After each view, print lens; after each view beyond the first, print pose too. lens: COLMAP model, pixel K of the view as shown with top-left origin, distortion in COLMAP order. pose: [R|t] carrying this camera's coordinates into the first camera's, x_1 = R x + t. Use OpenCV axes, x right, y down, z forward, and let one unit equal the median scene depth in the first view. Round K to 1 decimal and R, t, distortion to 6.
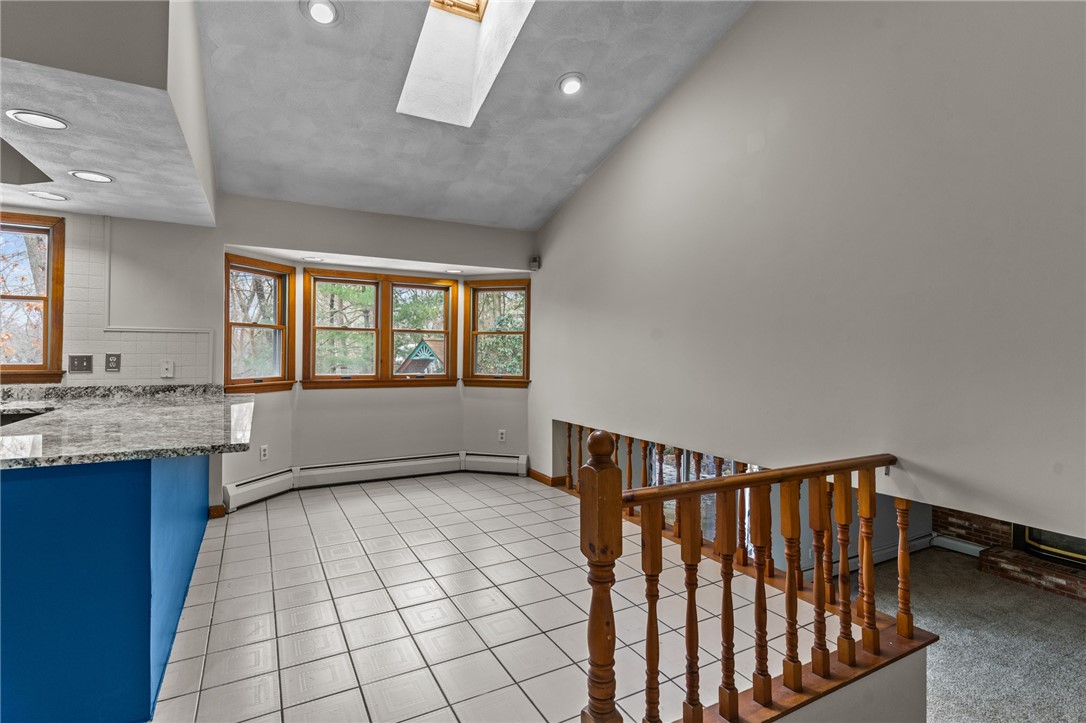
lens RADIAL K [[521.0, 0, 538.1], [0, 521.0, 349.8], [0, 0, 1]] dist [-0.000666, -0.000593]
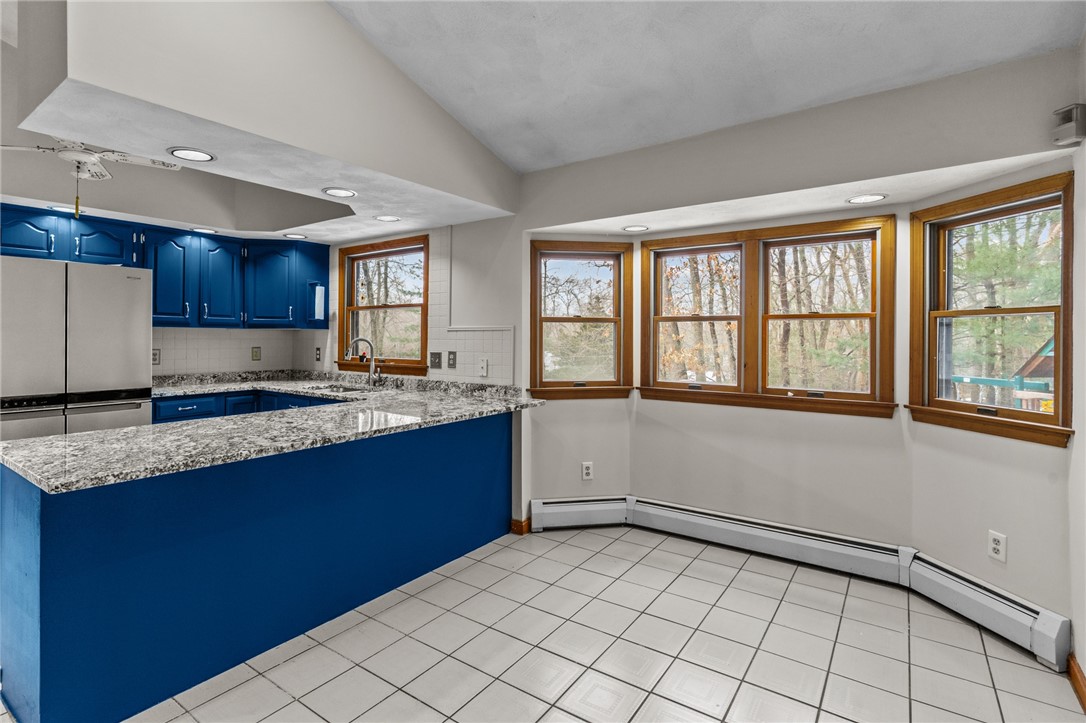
lens RADIAL K [[525.4, 0, 534.8], [0, 525.4, 337.5], [0, 0, 1]] dist [0.001837, 0.000308]
pose [[0.437075, -0.006685, -0.899400, 0.193790], [0.005491, 0.999974, -0.004765, -0.012569], [0.899408, -0.002856, 0.437100, 0.546994]]
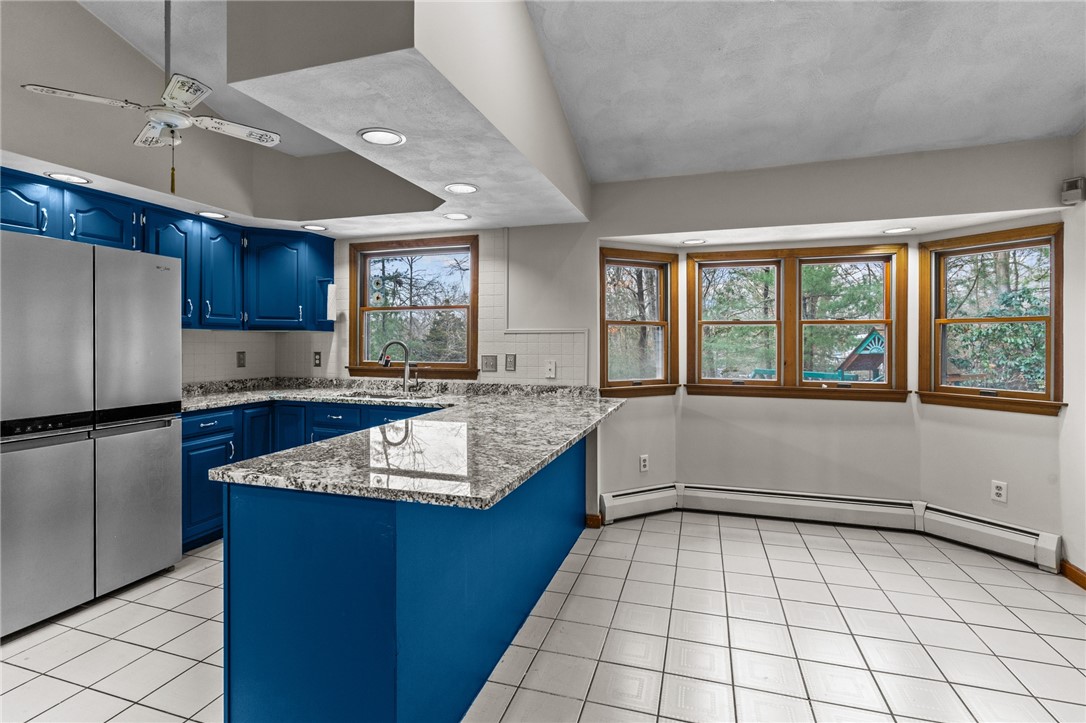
lens RADIAL K [[522.9, 0, 534.3], [0, 522.9, 340.3], [0, 0, 1]] dist [0.001822, 0.000994]
pose [[0.687947, -0.008735, -0.725708, 0.003115], [0.008945, 0.999954, -0.003556, -0.013646], [0.725705, -0.004045, 0.687994, 0.234310]]
